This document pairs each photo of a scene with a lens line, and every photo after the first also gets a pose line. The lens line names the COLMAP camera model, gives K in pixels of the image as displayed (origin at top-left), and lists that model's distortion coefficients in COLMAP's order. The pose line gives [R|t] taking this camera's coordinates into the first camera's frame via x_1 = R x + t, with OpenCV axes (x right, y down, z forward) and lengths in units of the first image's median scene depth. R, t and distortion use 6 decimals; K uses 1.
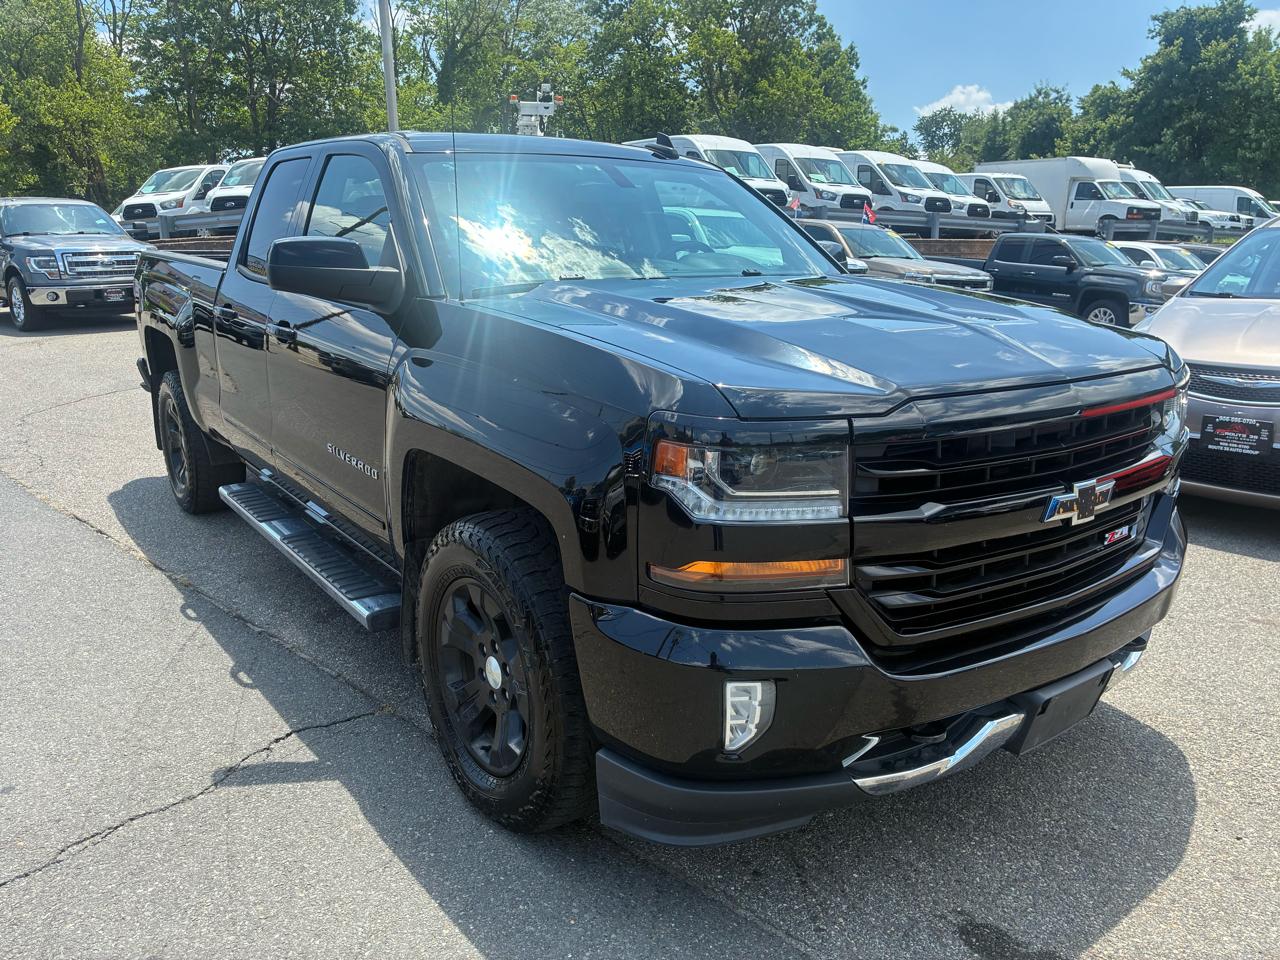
lens RADIAL K [[971.2, 0, 636.3], [0, 971.2, 474.6], [0, 0, 1]] dist [0.058613, -0.084348]
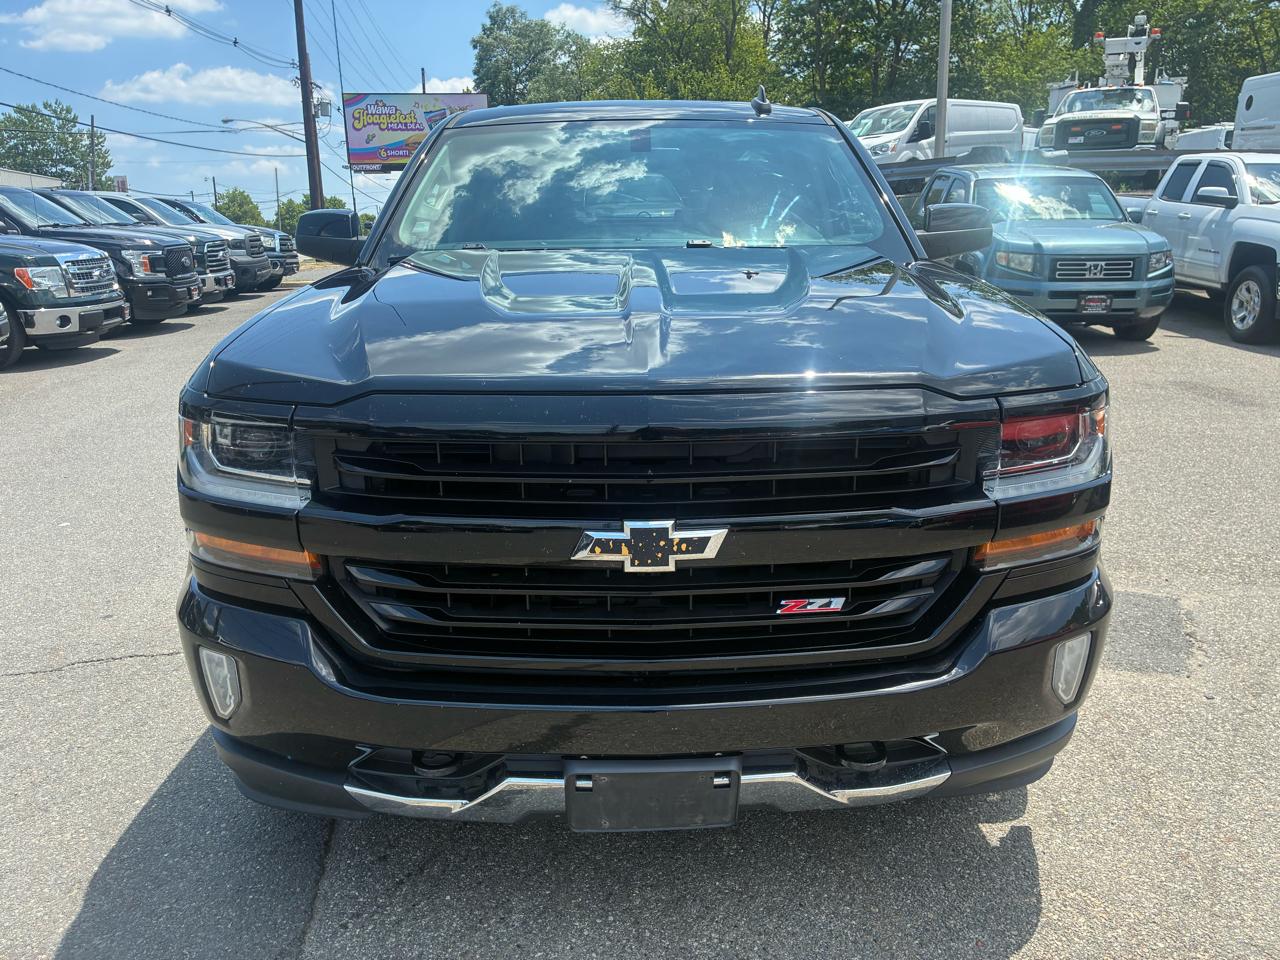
lens RADIAL K [[971.2, 0, 640.8], [0, 971.2, 485.4], [0, 0, 1]] dist [0.058613, -0.084348]
pose [[0.812637, 0.146252, -0.564120, 0.876959], [-0.119427, 0.989247, 0.084430, -0.085427], [0.570402, -0.001240, 0.821365, 0.345080]]
